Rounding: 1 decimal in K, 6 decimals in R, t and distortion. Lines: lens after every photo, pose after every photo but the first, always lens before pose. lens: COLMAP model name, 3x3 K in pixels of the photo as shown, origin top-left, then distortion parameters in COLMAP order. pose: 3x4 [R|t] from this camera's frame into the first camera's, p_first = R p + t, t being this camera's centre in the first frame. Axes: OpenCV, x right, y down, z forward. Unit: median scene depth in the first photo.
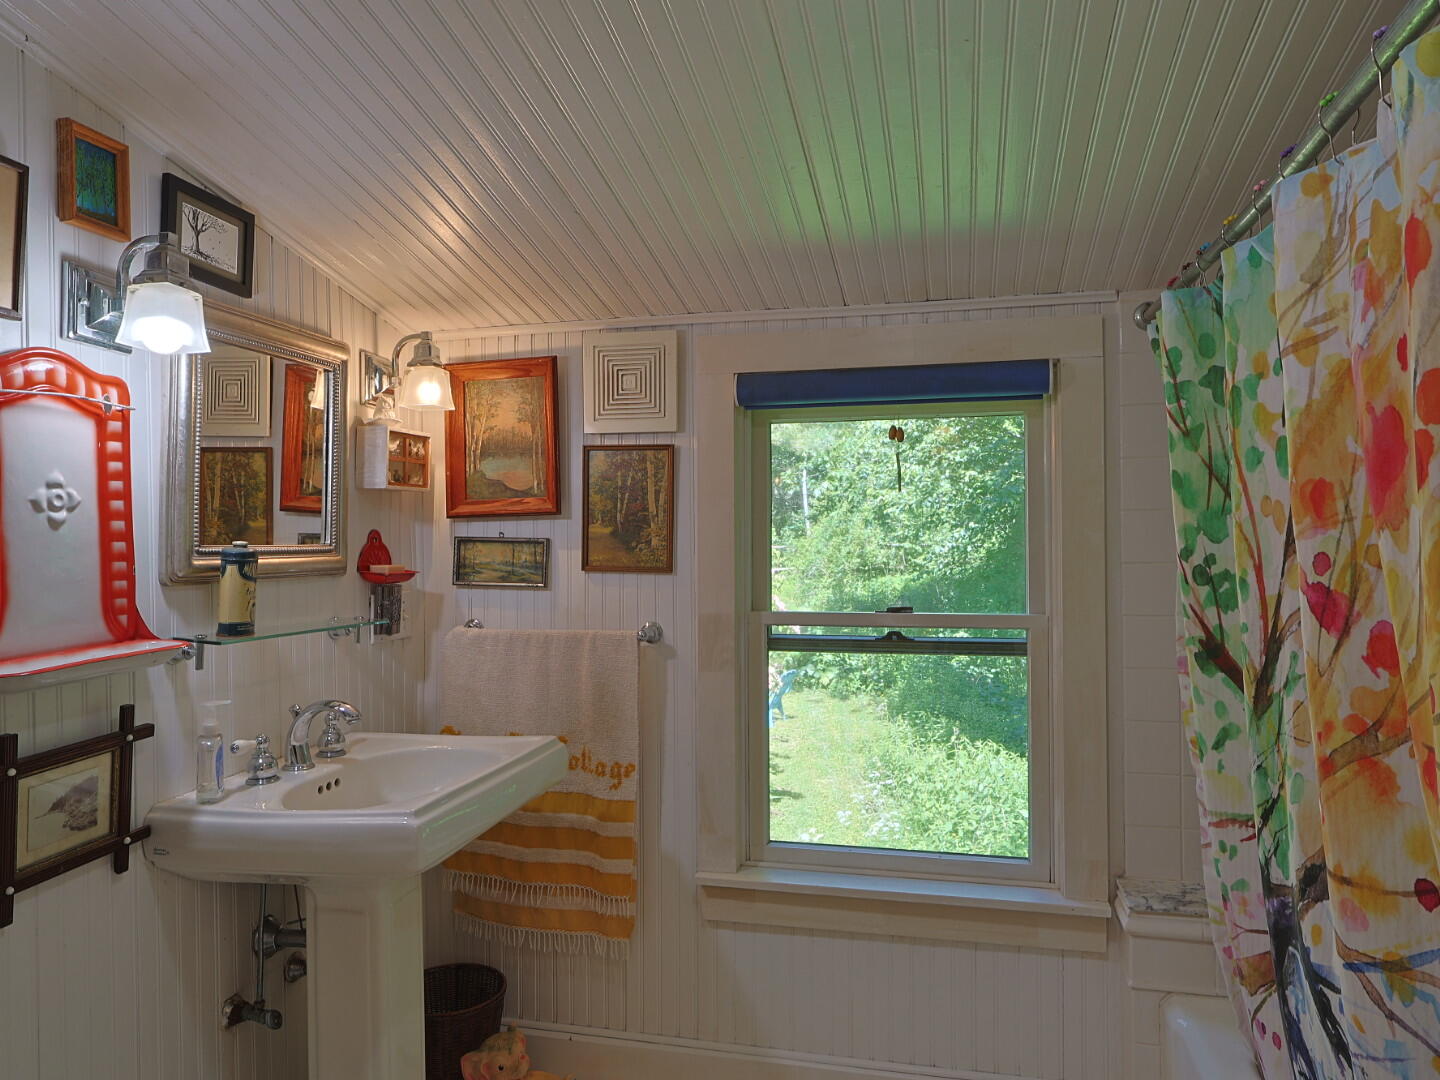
lens RADIAL K [[967.1, 0, 722.2], [0, 967.1, 532.8], [0, 0, 1]] dist [0.001996, 0.005611]
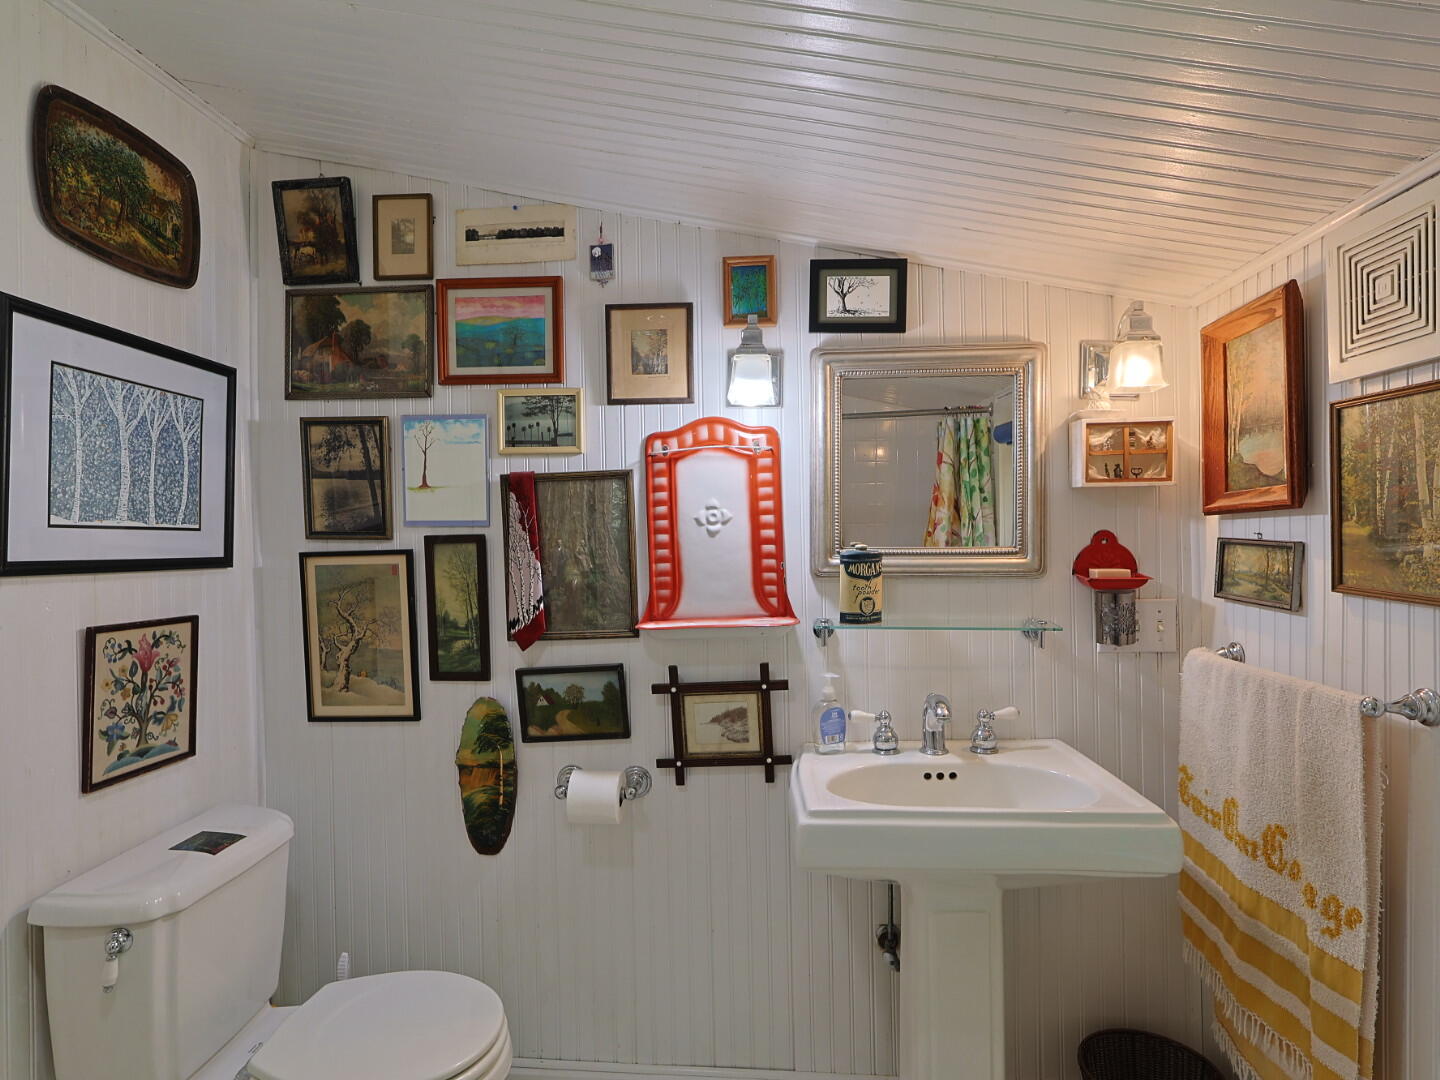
lens RADIAL K [[790.2, 0, 714.6], [0, 790.2, 537.2], [0, 0, 1]] dist [-0.004555, 0.001518]
pose [[0.157759, 0.010539, -0.987421, 0.418619], [0.015304, 0.999797, 0.013116, -0.015351], [0.987359, -0.017181, 0.157565, 0.645288]]
